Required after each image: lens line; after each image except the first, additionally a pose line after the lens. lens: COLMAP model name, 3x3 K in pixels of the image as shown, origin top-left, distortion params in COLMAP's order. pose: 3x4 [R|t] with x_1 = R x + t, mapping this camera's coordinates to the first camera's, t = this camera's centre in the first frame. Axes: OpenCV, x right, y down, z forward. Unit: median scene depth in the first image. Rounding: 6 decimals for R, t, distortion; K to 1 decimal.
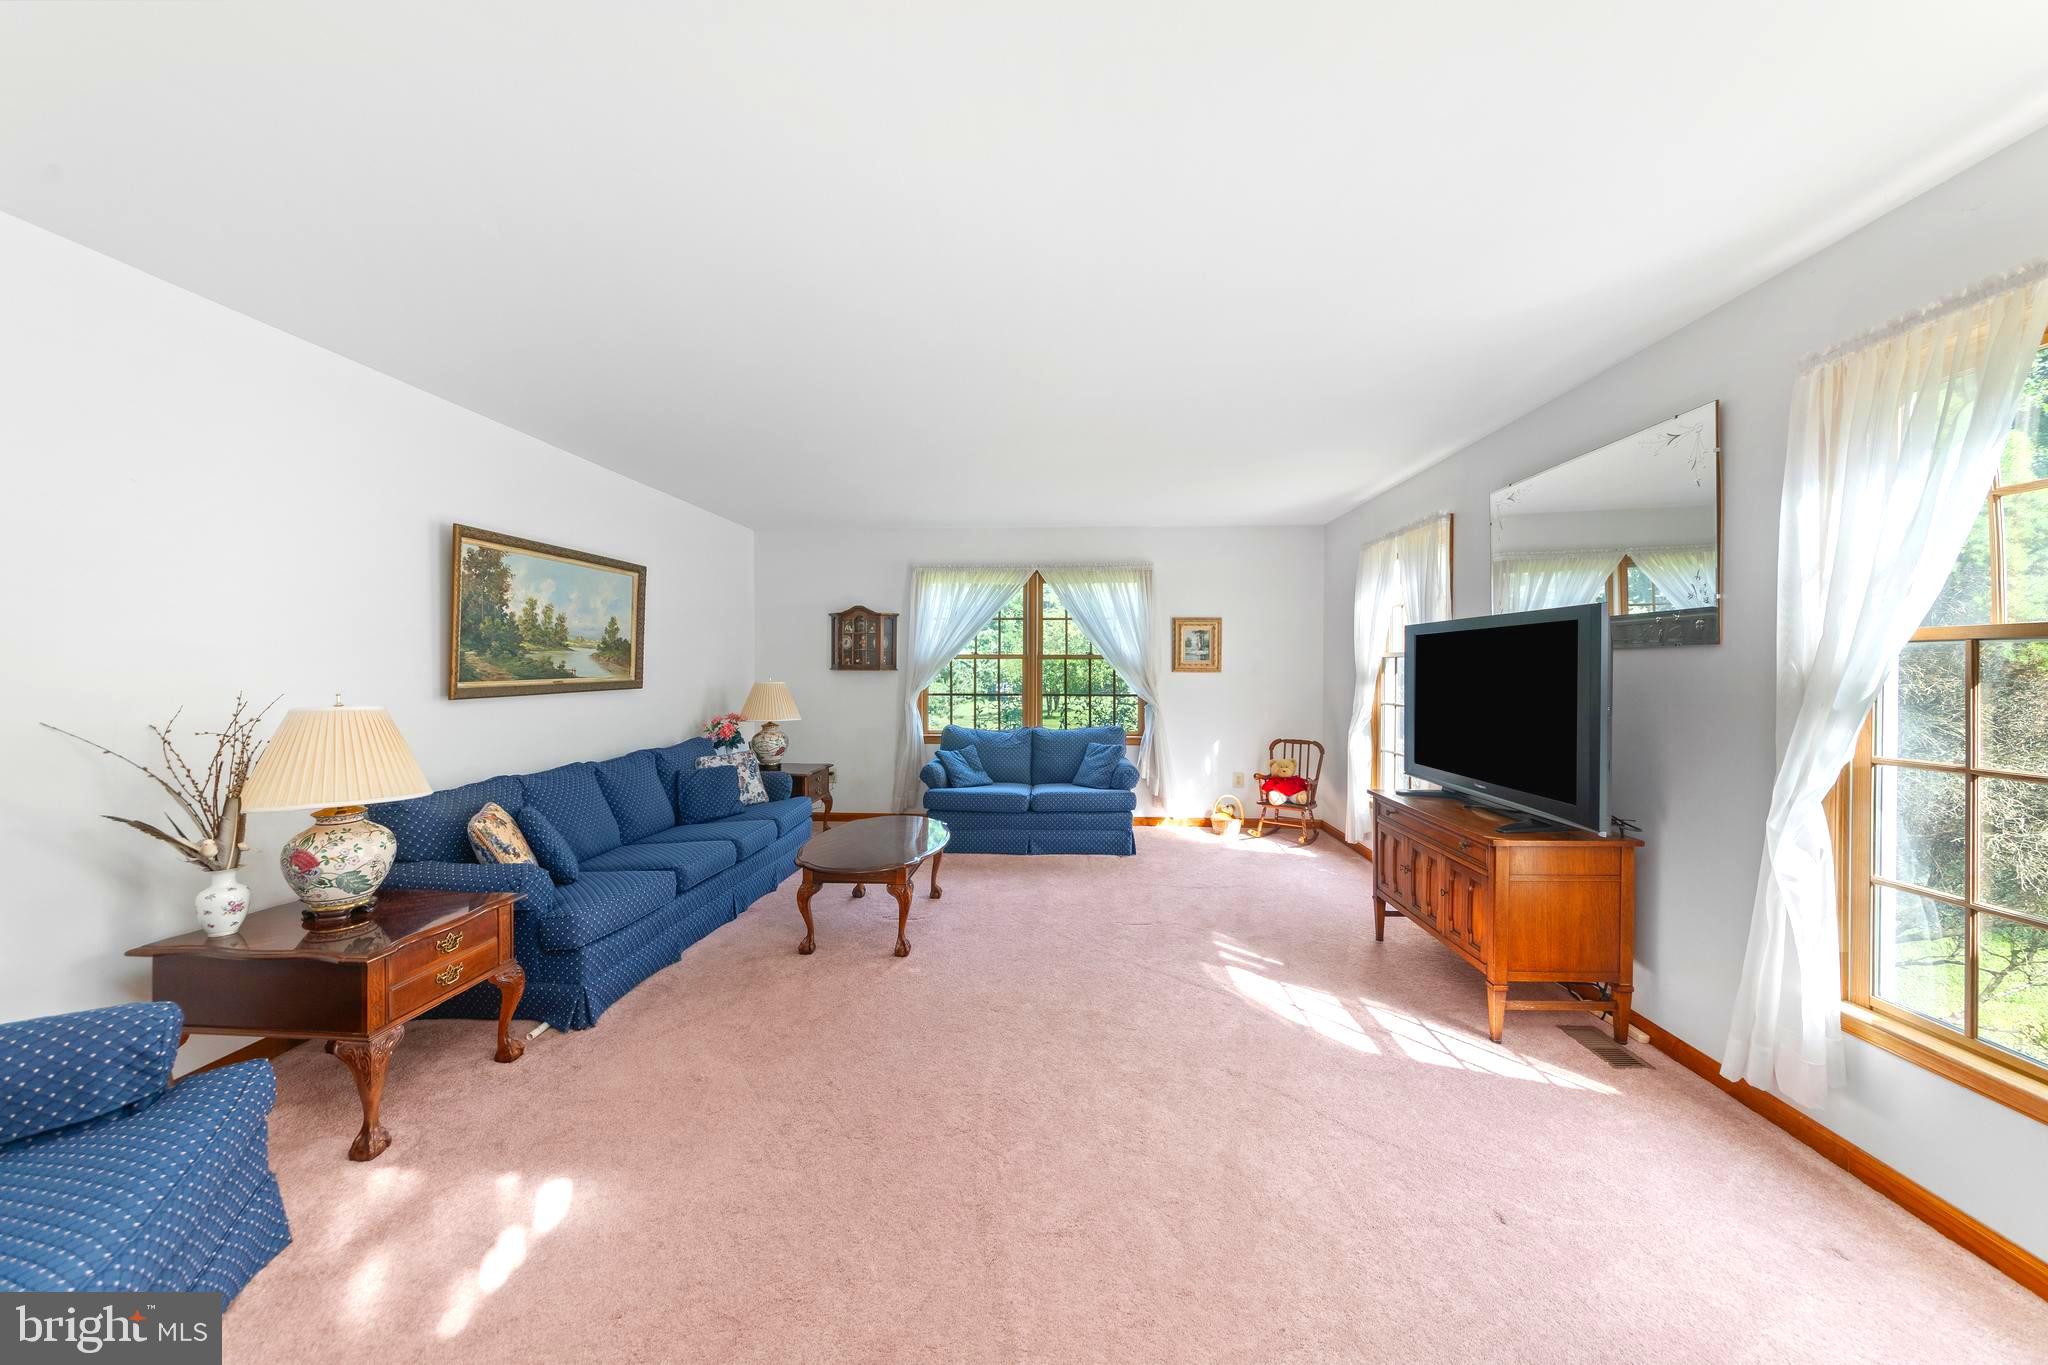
lens RADIAL K [[708.9, 0, 1036.9], [0, 708.9, 667.9], [0, 0, 1]] dist [-0.001674, 0.000278]
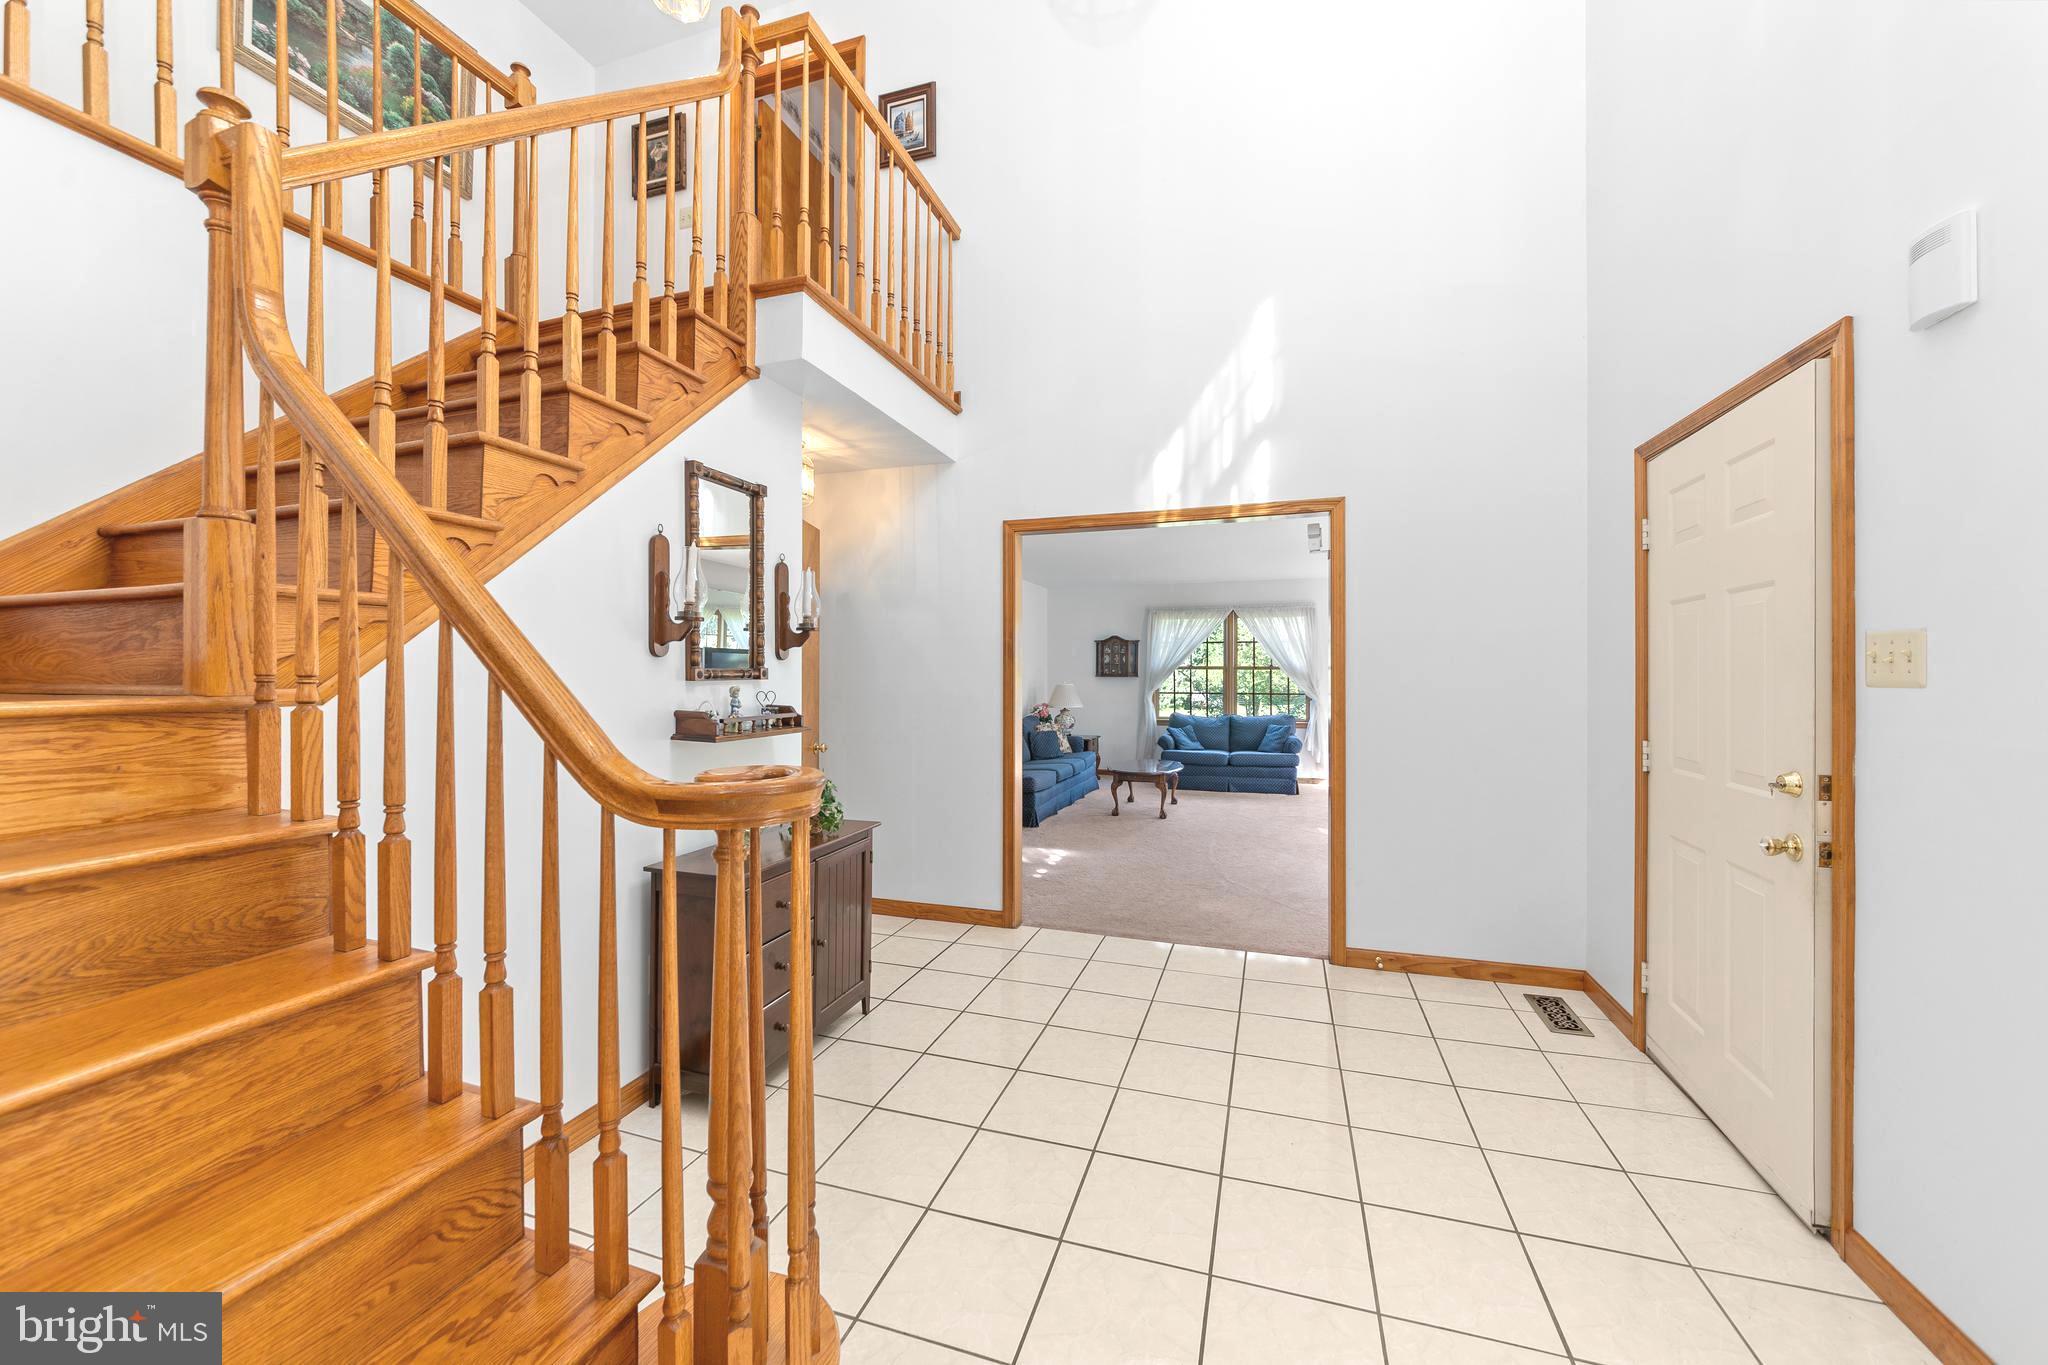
lens RADIAL K [[746.6, 0, 1030.7], [0, 746.6, 673.0], [0, 0, 1]] dist [0.000182, -0.001011]
pose [[0.965057, -0.000806, -0.262040, 0.000500], [-0.000676, 0.999984, -0.005564, 0.004331], [0.262040, 0.005547, 0.965041, -0.719174]]
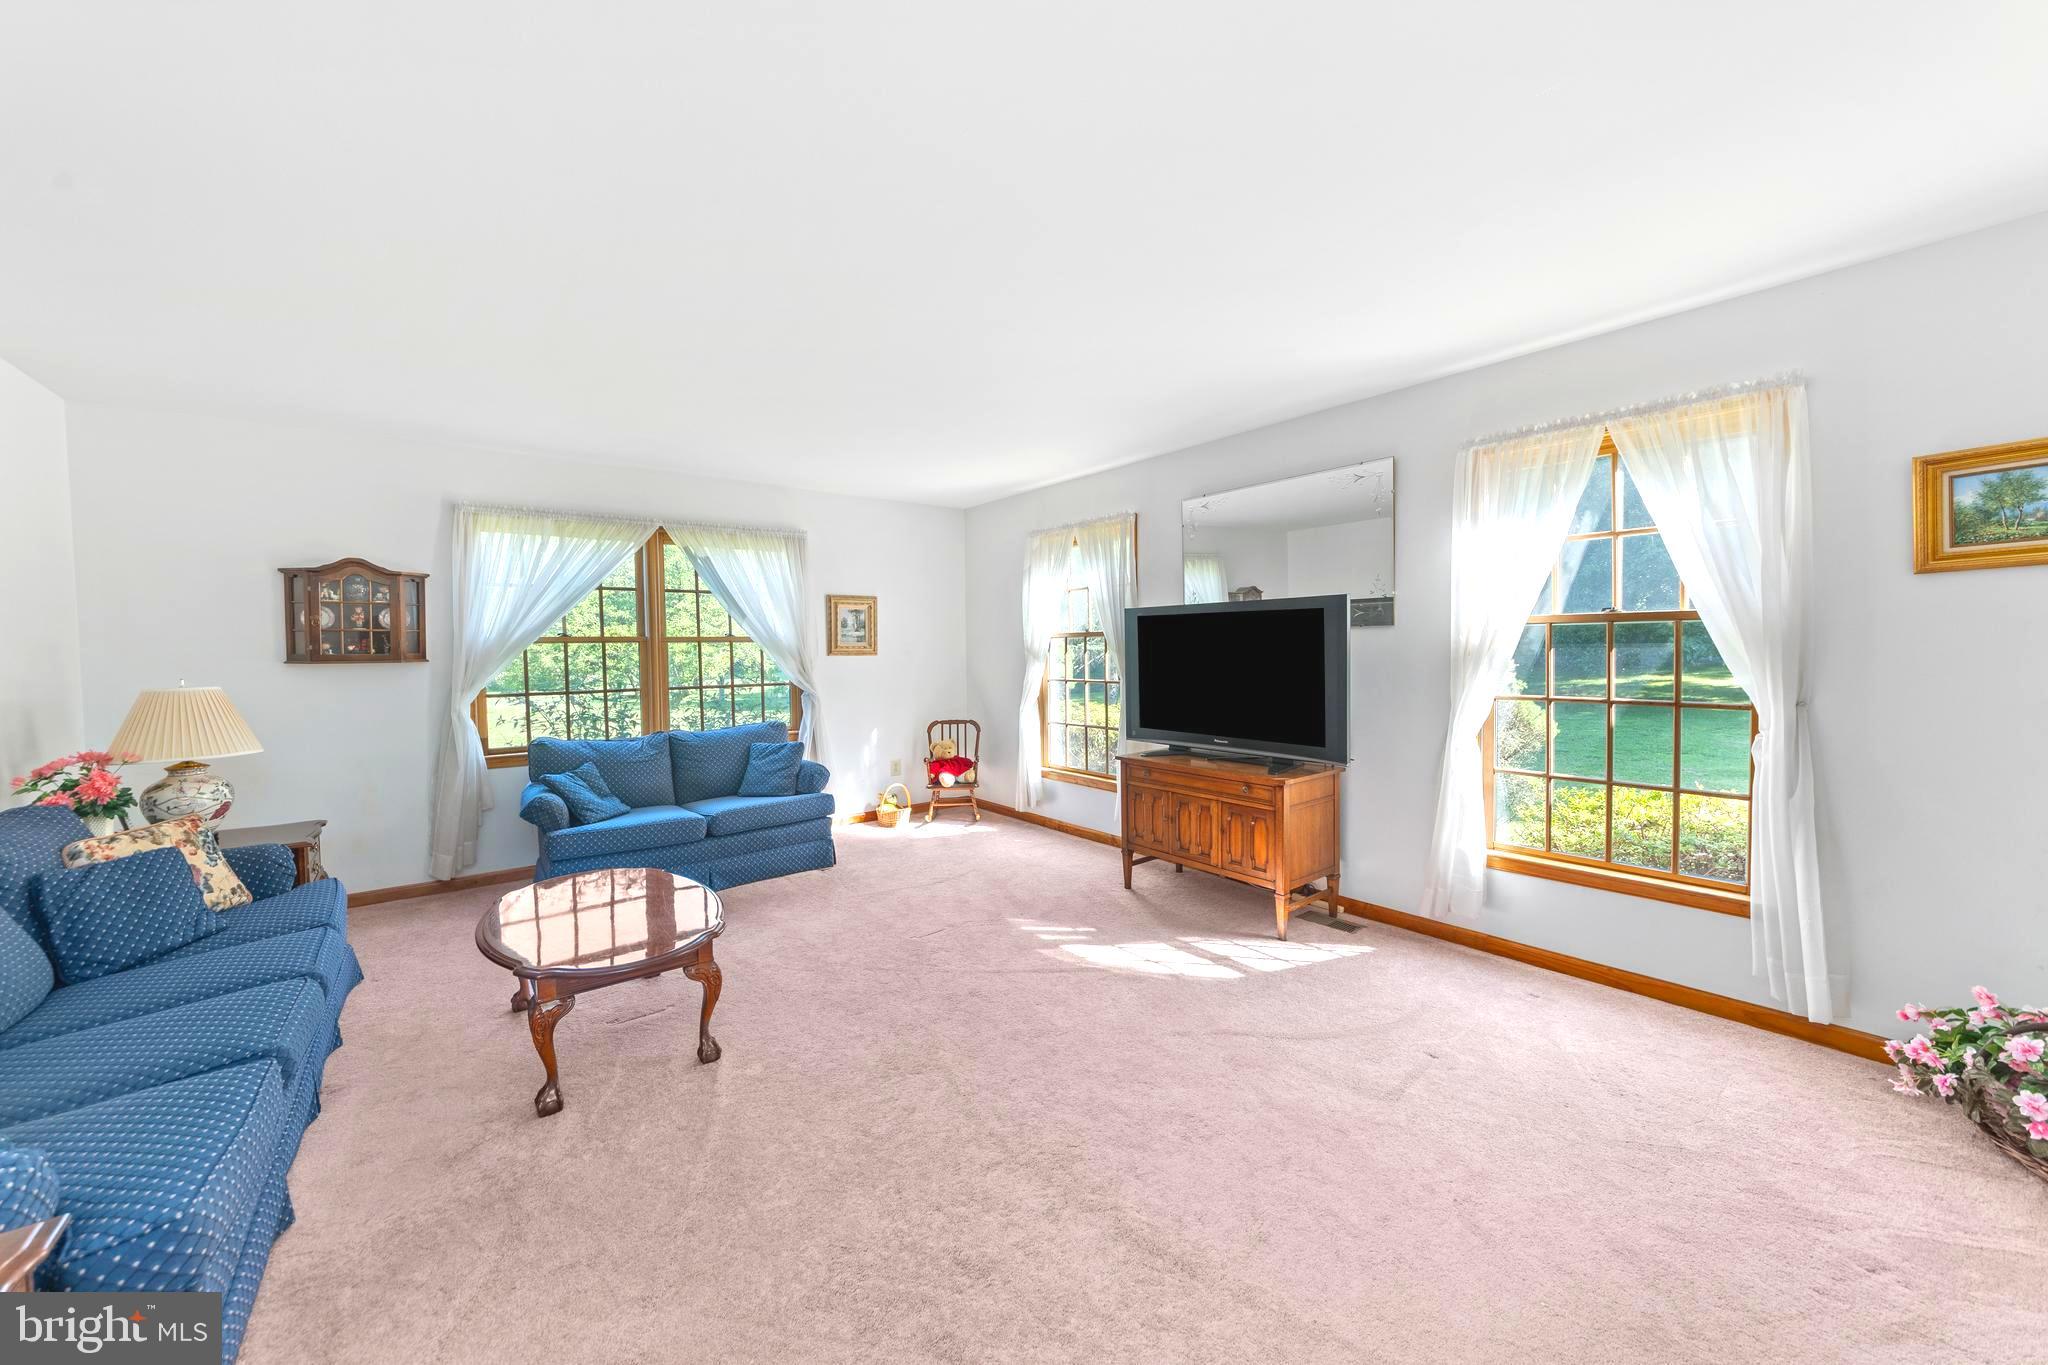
lens RADIAL K [[746.6, 0, 1020.7], [0, 746.6, 664.5], [0, 0, 1]] dist [0.000182, -0.001011]
pose [[0.755227, -0.027333, 0.654893, -0.275254], [0.016135, 0.999603, 0.023113, -0.000756], [-0.655264, -0.006889, 0.755368, 0.148769]]
